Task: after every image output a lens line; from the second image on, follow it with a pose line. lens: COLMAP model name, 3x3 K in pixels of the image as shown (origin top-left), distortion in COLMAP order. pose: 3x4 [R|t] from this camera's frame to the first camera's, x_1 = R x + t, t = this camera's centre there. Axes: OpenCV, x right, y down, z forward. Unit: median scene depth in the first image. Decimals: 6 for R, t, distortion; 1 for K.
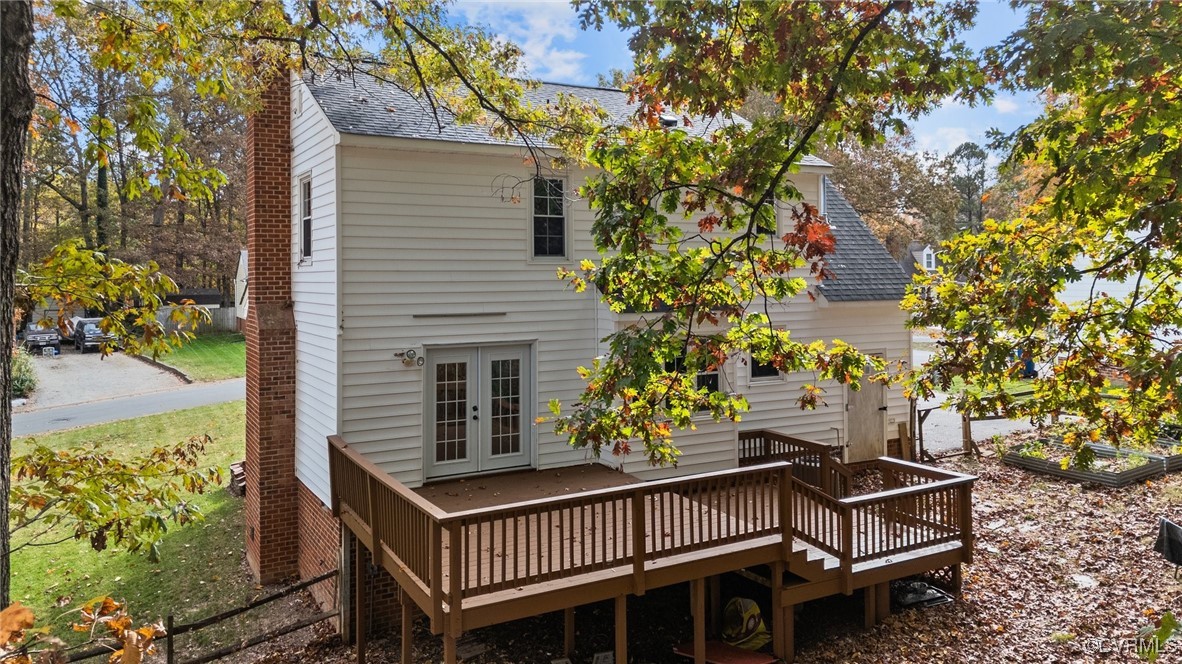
lens RADIAL K [[875.8, 0, 591.0], [0, 875.8, 332.0], [0, 0, 1]] dist [0.078086, -0.113955]
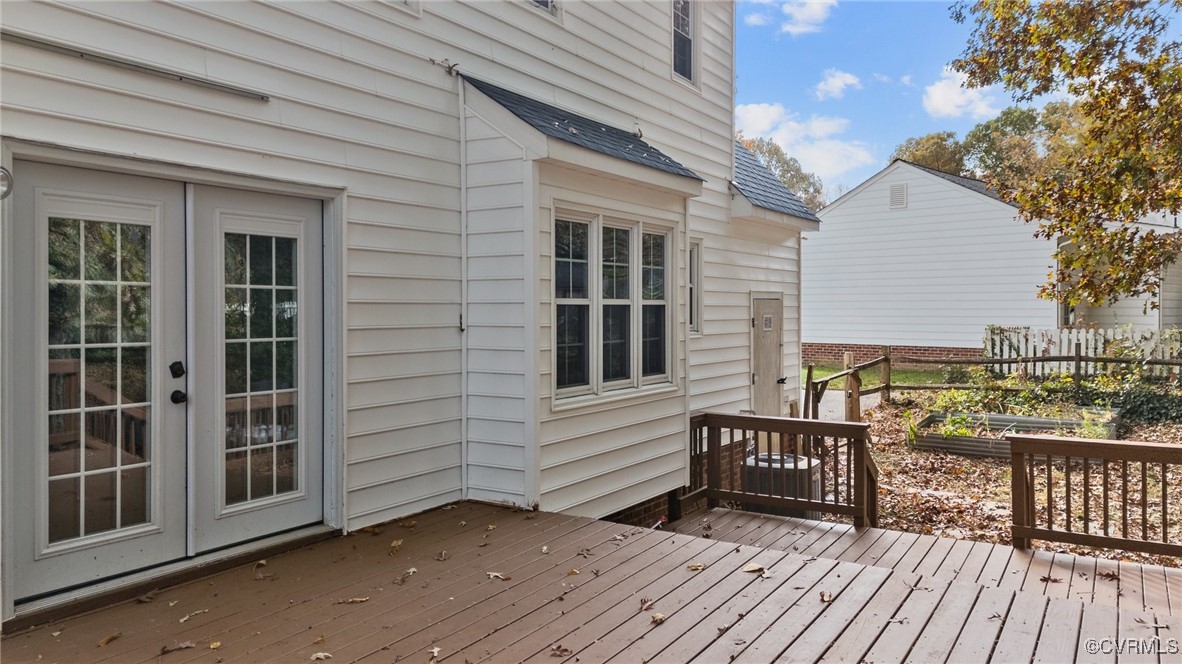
lens RADIAL K [[875.8, 0, 591.0], [0, 875.8, 332.0], [0, 0, 1]] dist [0.078086, -0.113955]
pose [[0.879169, -0.008948, 0.476425, -0.152058], [0.027196, 0.999136, -0.031421, 0.086667], [-0.475733, 0.040581, 0.878653, 0.623154]]
